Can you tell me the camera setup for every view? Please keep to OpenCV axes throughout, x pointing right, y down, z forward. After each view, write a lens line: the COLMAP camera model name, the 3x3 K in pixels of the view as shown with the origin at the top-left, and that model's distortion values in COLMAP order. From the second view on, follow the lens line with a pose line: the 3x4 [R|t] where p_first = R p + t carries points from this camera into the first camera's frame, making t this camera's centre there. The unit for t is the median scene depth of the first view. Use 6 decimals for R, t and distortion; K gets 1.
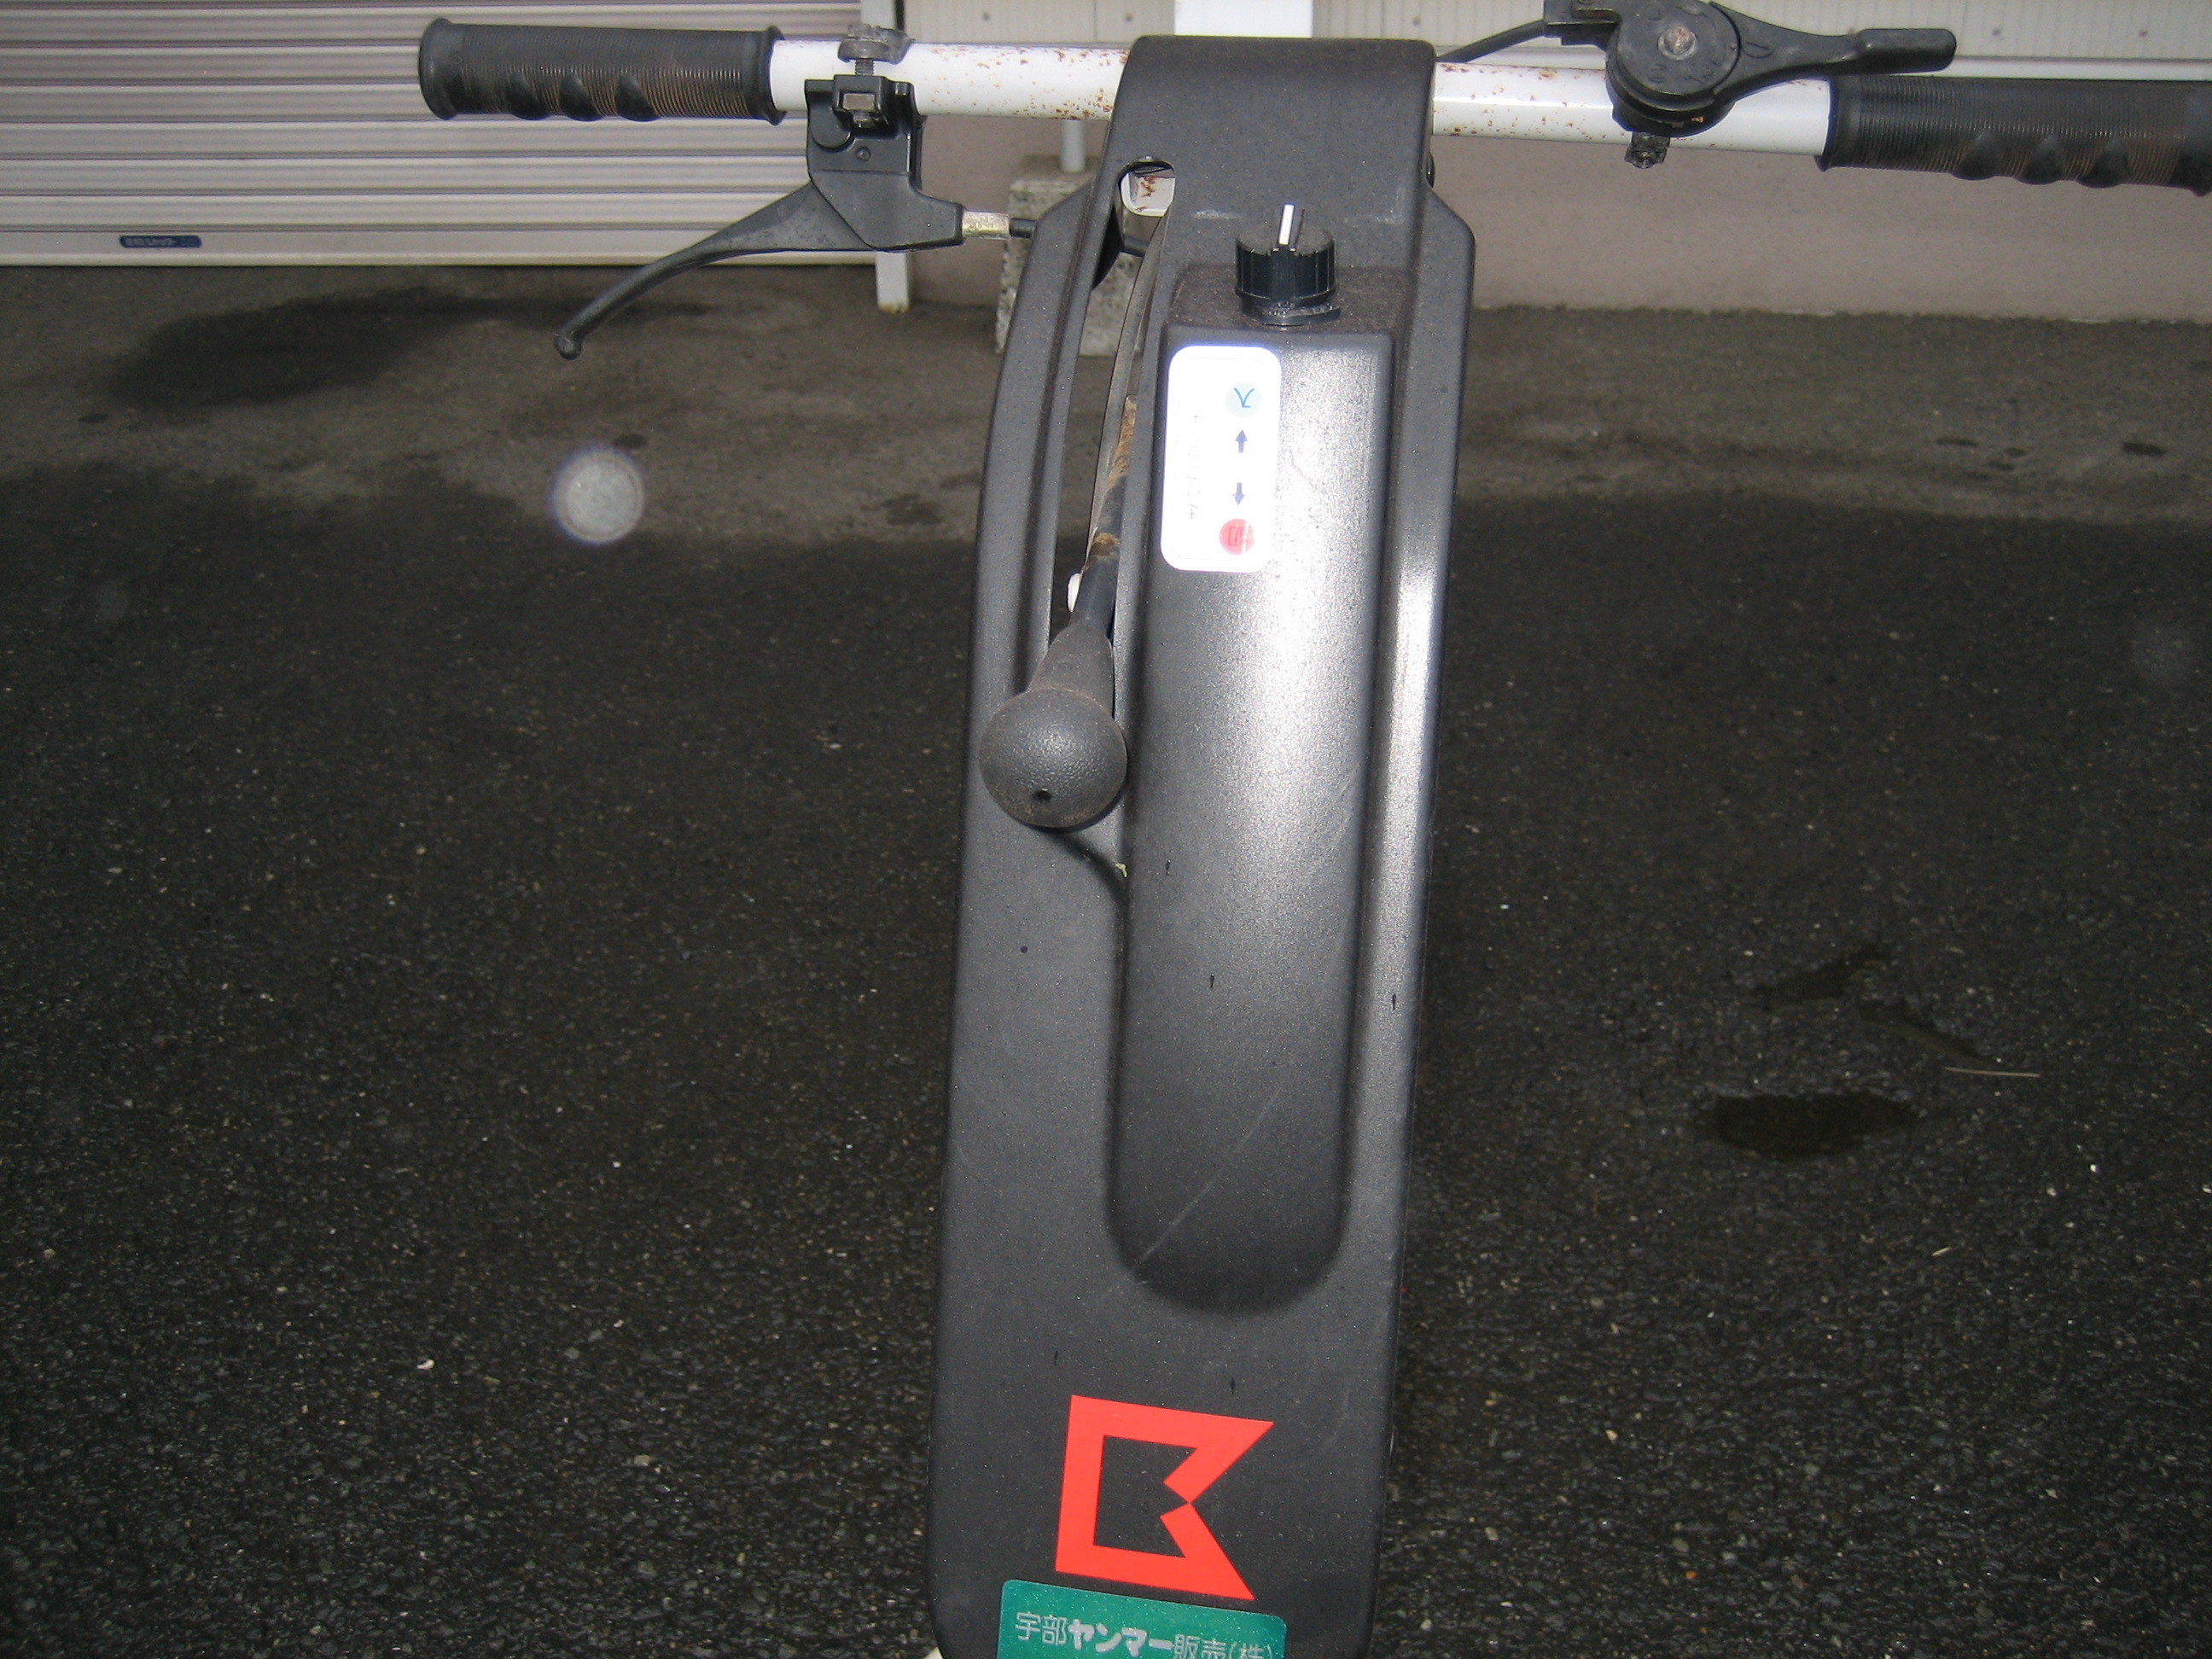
lens RADIAL K [[2310.7, 0, 1109.1], [0, 2310.7, 831.0], [0, 0, 1]] dist [-0.078970, 0.000000]
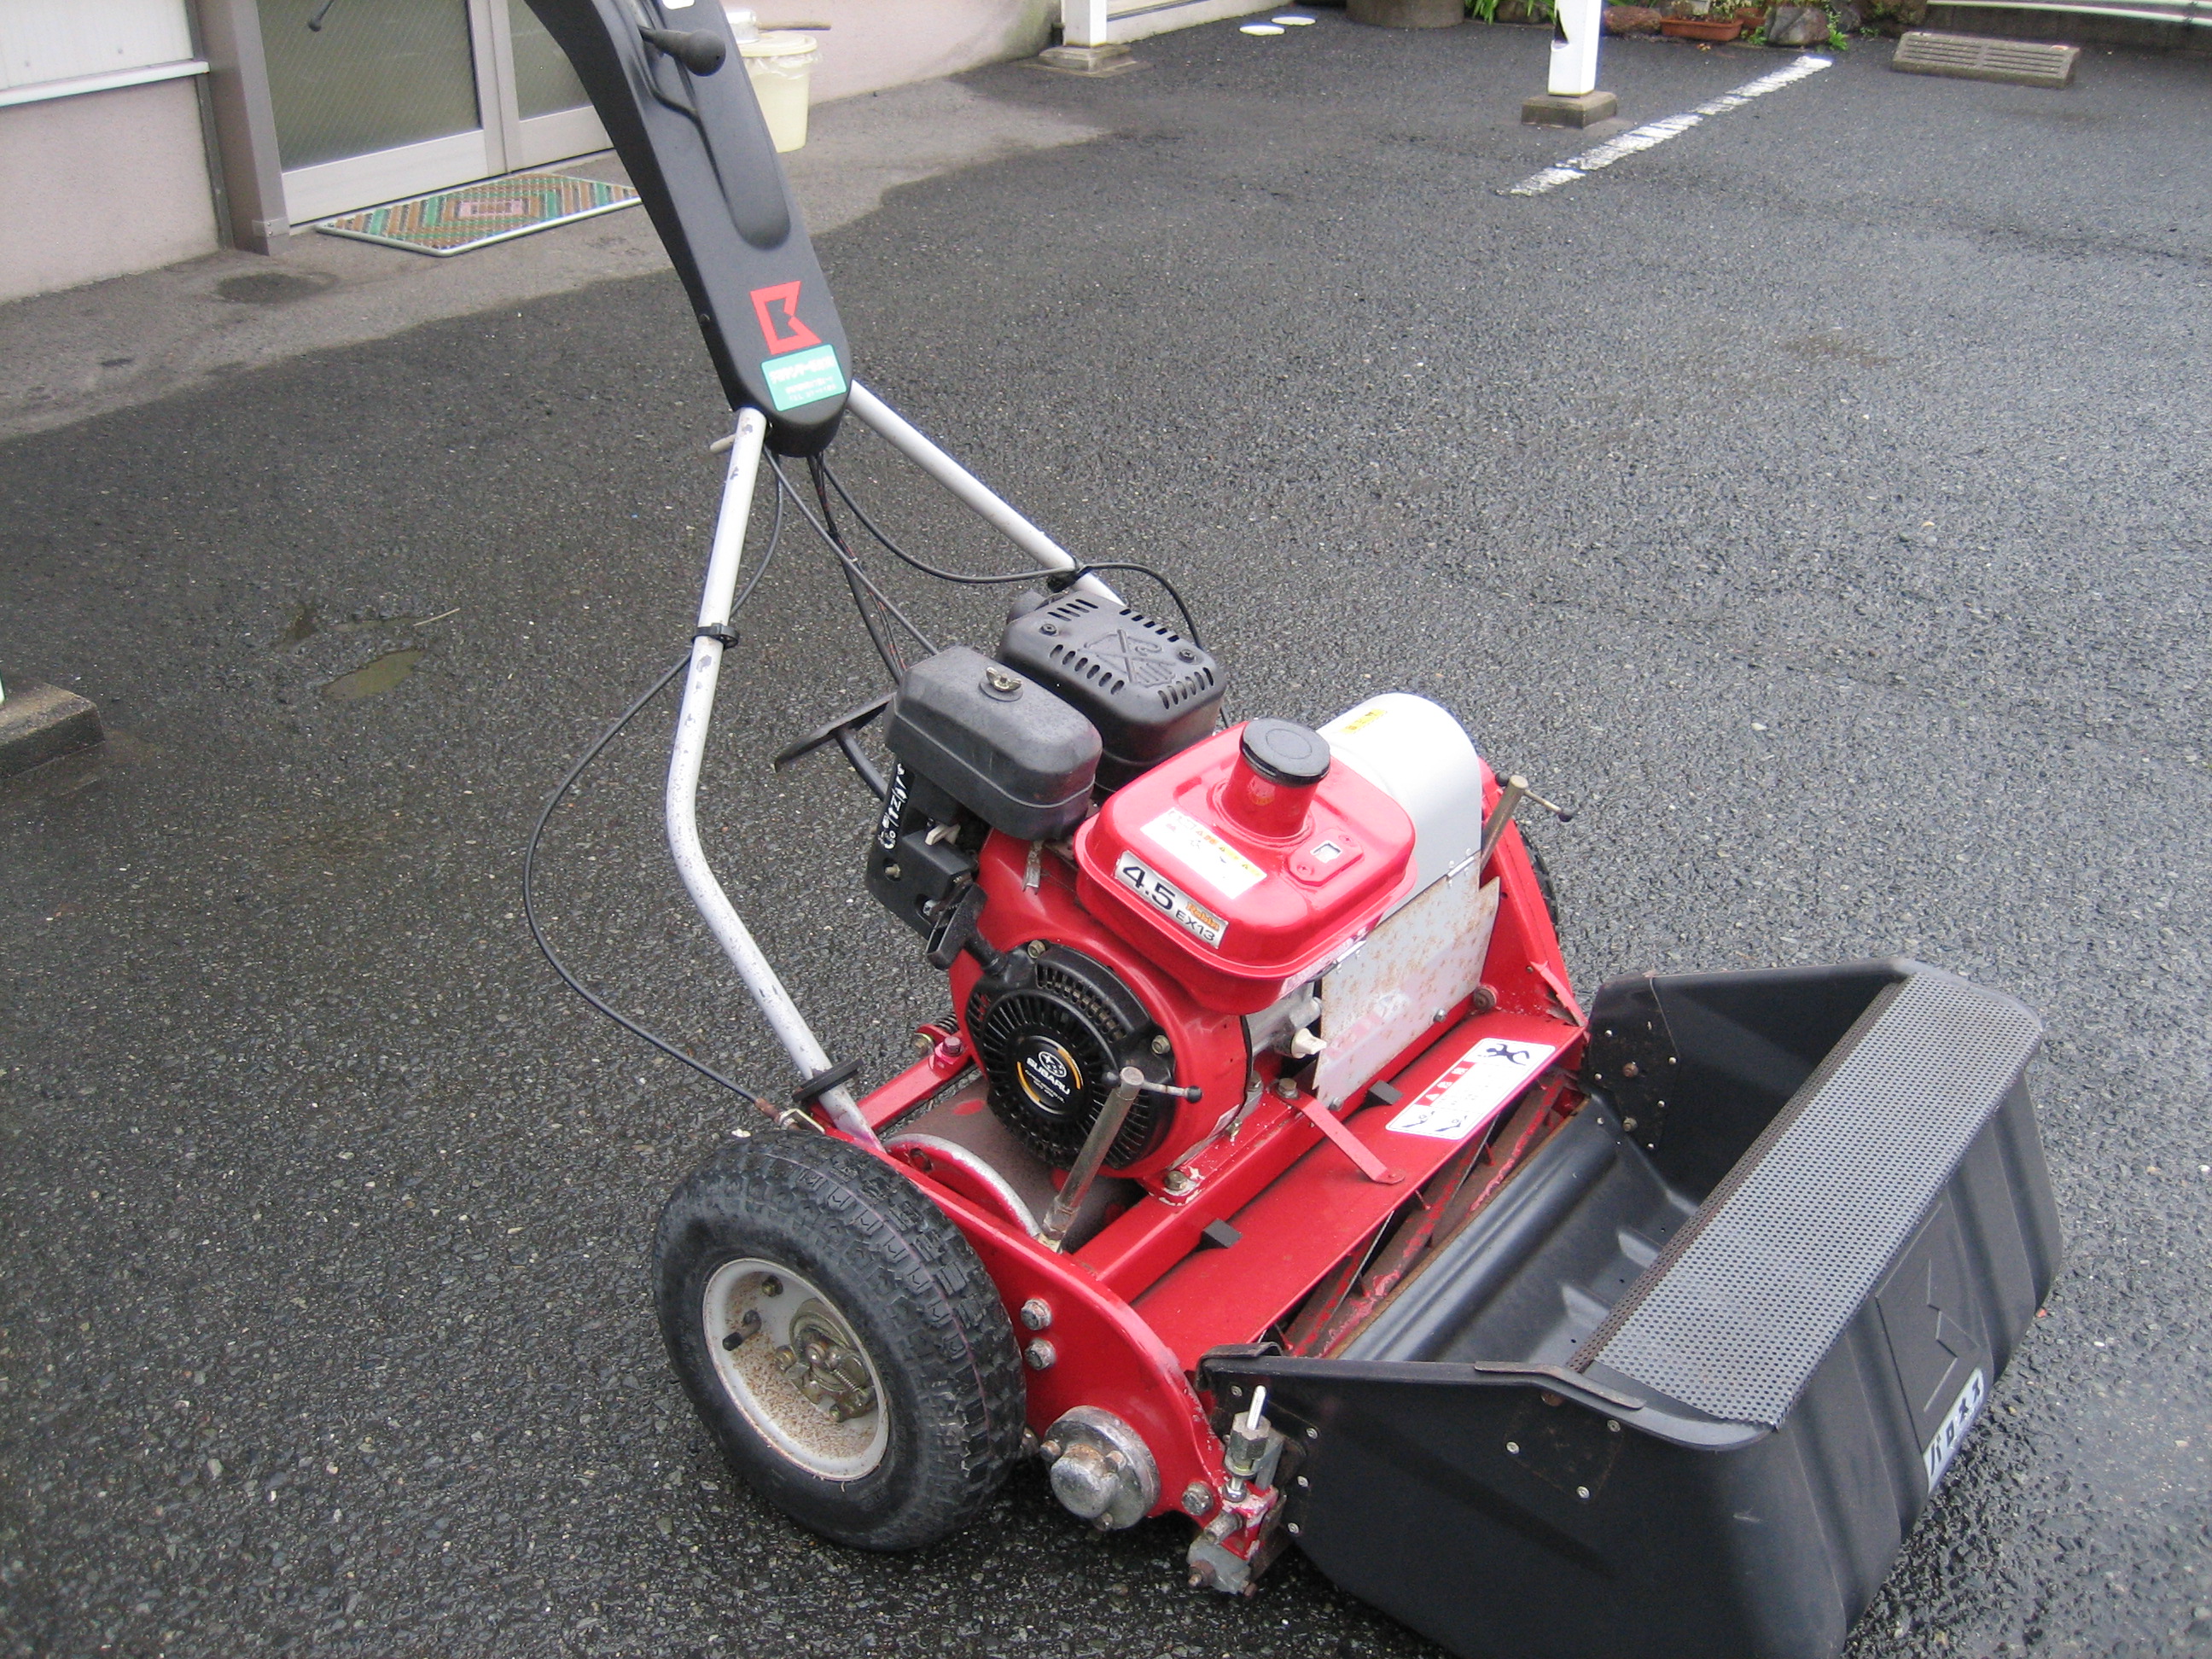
lens RADIAL K [[2310.7, 0, 1101.4], [0, 2310.7, 835.6], [0, 0, 1]] dist [-0.078970, 0.000000]
pose [[0.450680, -0.387820, 0.804042, -0.469561], [0.445793, 0.878126, 0.173678, 0.105625], [-0.773405, 0.280163, 0.568641, -0.154507]]
